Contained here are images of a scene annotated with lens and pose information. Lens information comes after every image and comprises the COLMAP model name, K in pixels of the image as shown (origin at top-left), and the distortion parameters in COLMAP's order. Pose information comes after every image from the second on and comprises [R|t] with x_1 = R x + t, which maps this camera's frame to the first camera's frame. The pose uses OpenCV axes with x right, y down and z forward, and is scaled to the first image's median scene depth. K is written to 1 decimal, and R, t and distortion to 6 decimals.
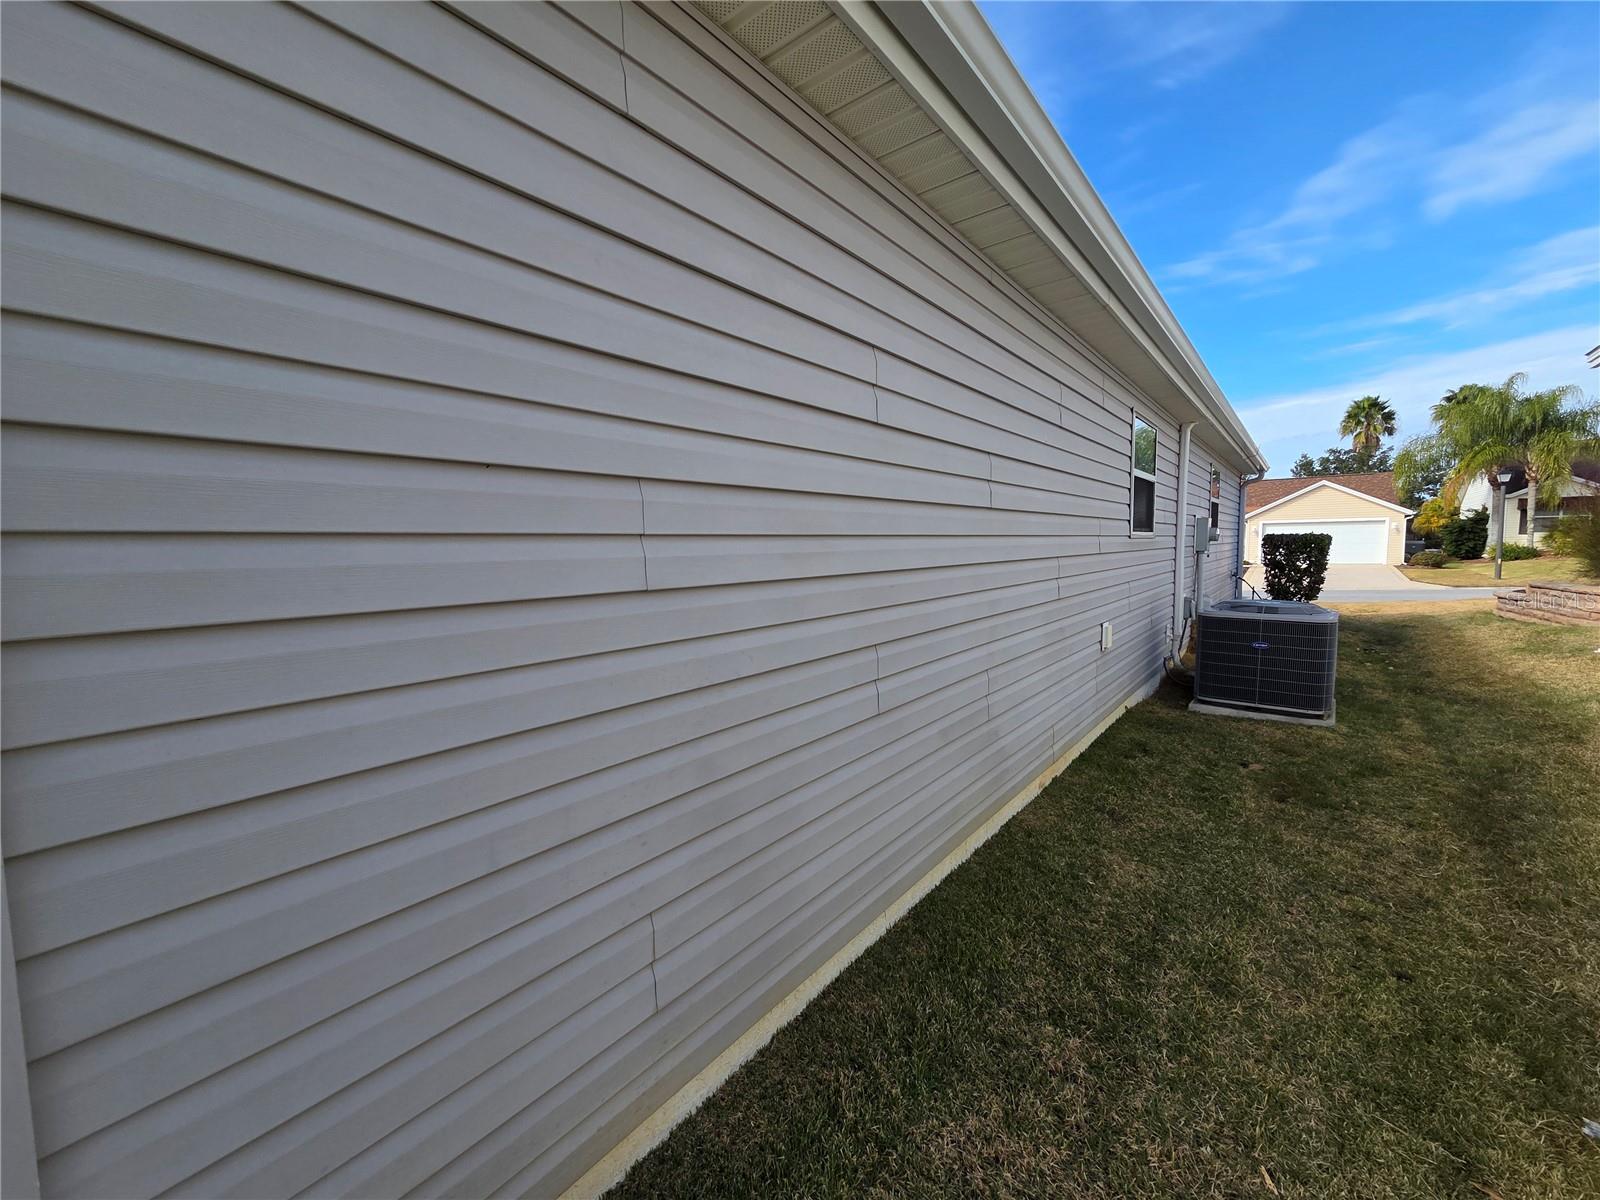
lens RADIAL K [[655.1, 0, 801.9], [0, 655.1, 604.1], [0, 0, 1]] dist [-0.000476, -0.000421]
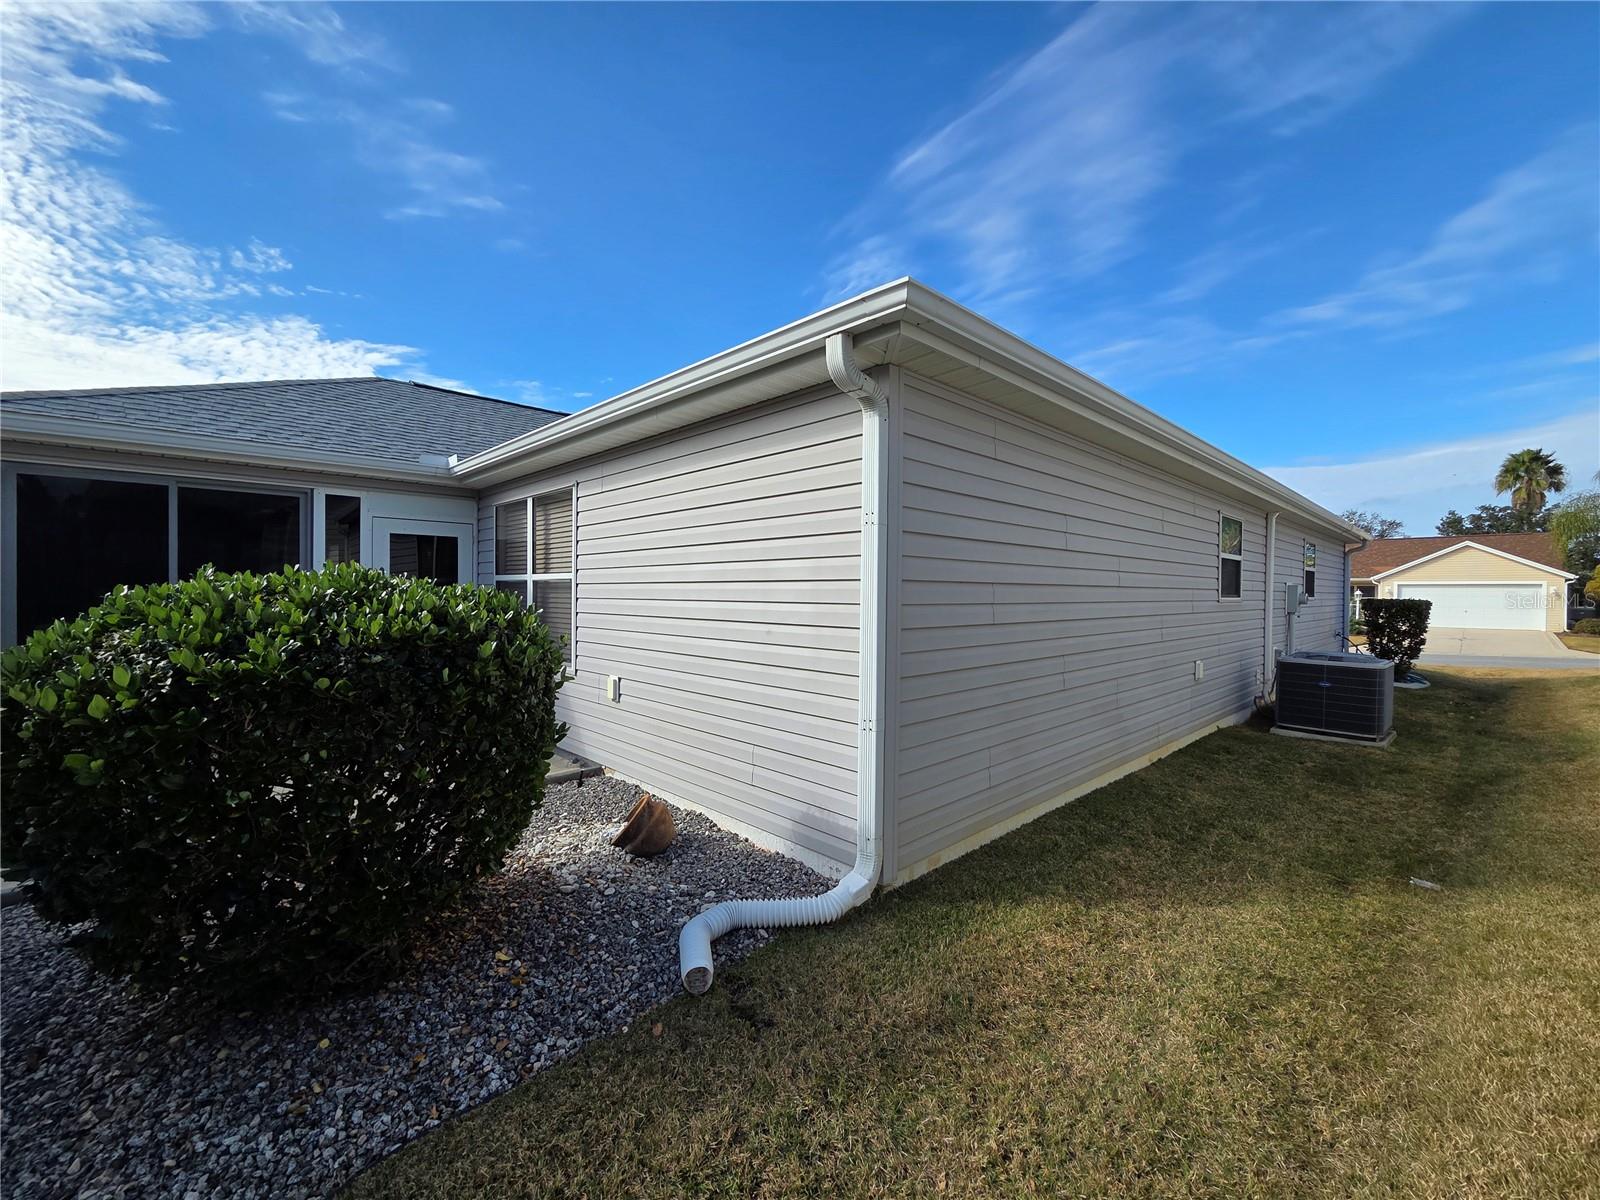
lens RADIAL K [[655.1, 0, 797.9], [0, 655.1, 594.8], [0, 0, 1]] dist [-0.000476, -0.000421]
pose [[0.988949, 0.024007, -0.146300, -0.034618], [-0.036606, 0.995790, -0.084040, 0.006354], [0.143667, 0.088466, 0.985664, -0.097470]]
